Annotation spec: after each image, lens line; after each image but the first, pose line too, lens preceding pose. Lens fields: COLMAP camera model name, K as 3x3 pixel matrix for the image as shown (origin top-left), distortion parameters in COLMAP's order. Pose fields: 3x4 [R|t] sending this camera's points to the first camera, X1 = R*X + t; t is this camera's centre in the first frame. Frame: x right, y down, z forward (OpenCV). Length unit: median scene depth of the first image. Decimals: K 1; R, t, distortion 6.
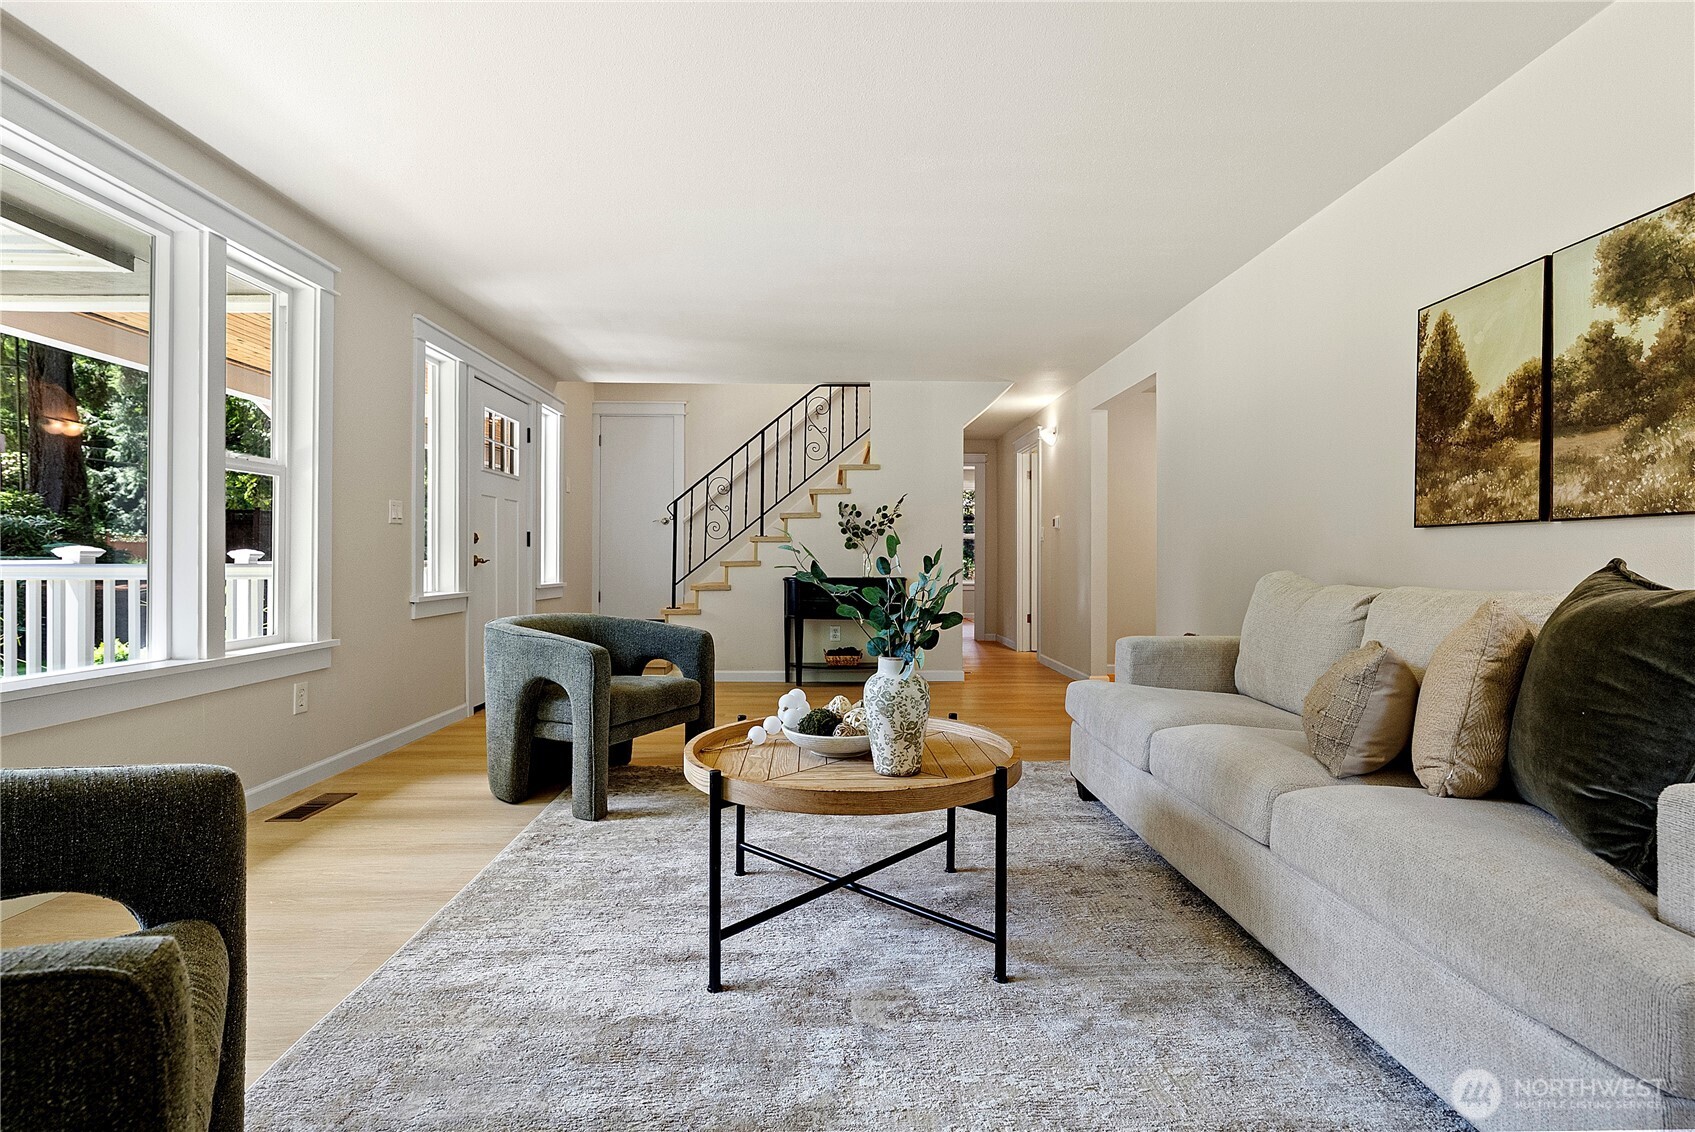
lens RADIAL K [[779.5, 0, 848.4], [0, 779.5, 559.6], [0, 0, 1]] dist [-0.004558, 0.000146]
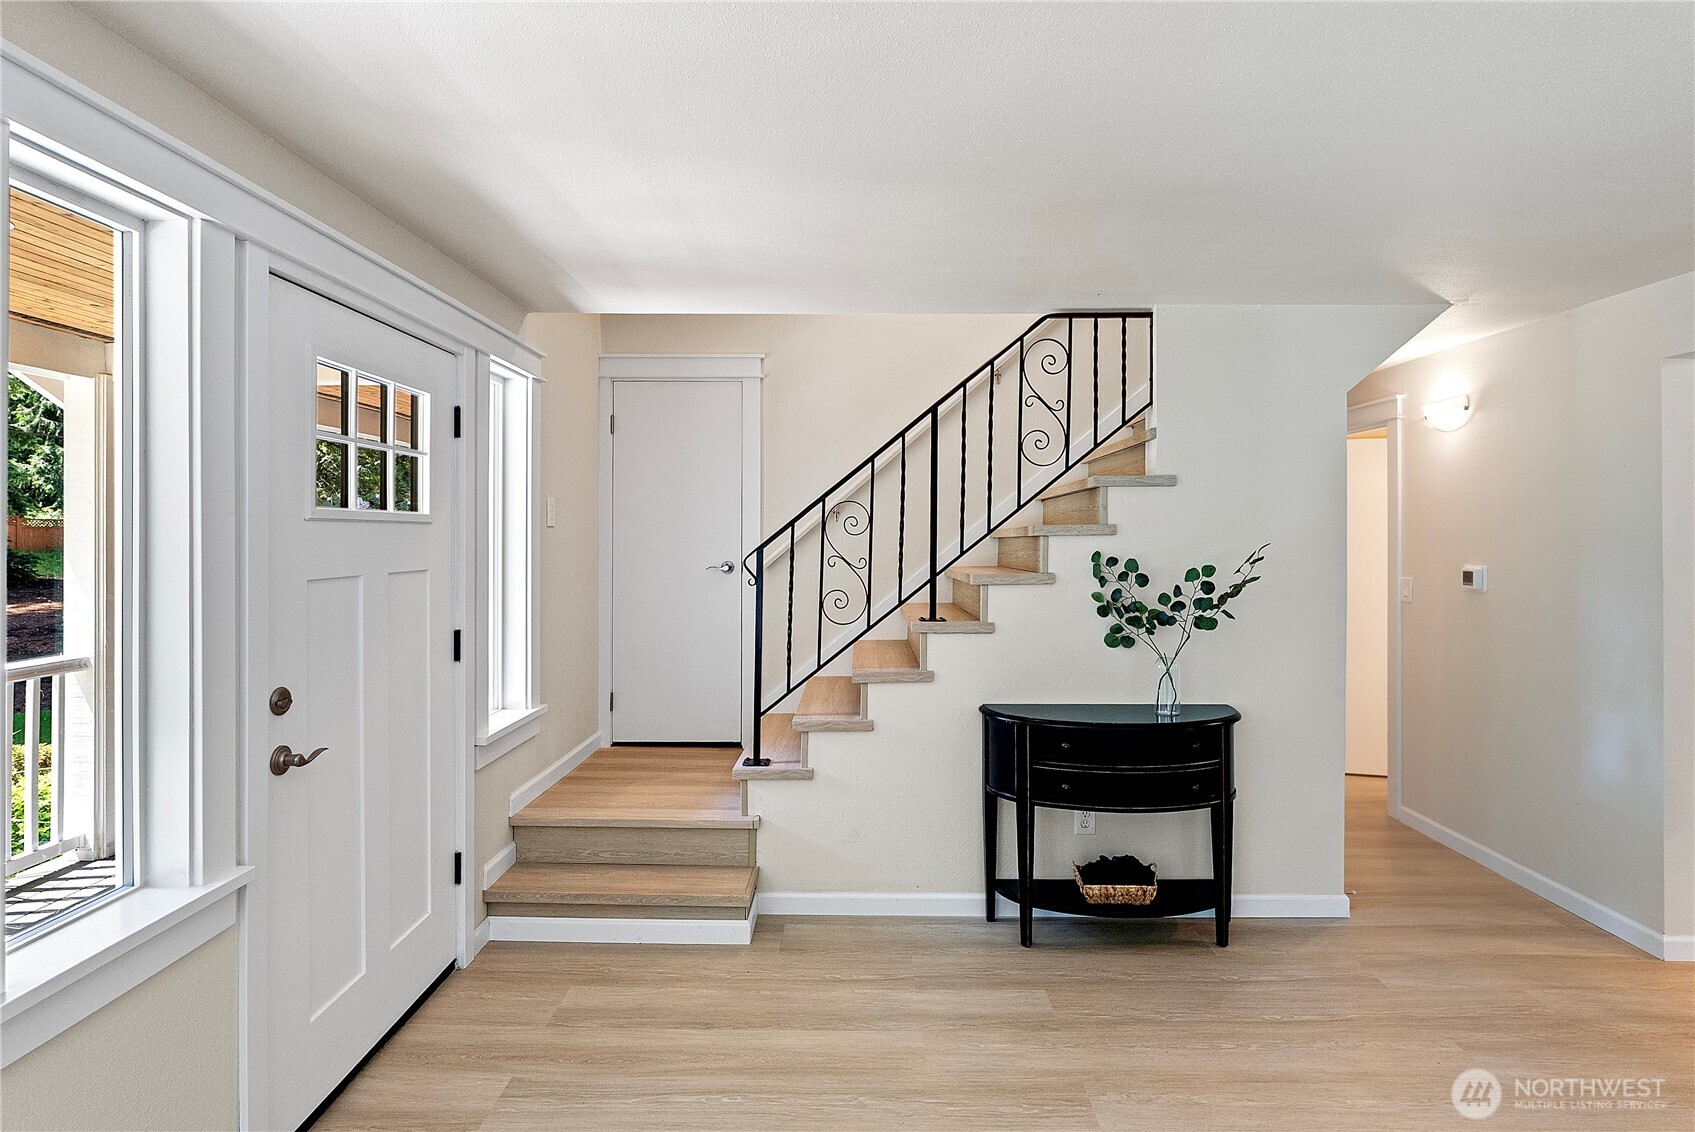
lens RADIAL K [[828.4, 0, 855.1], [0, 828.4, 536.1], [0, 0, 1]] dist [-0.003923, -0.000030]
pose [[0.999469, -0.000697, -0.032563, -0.312231], [0.000719, 1.000000, 0.000672, -0.181176], [0.032563, -0.000695, 0.999469, 1.018615]]
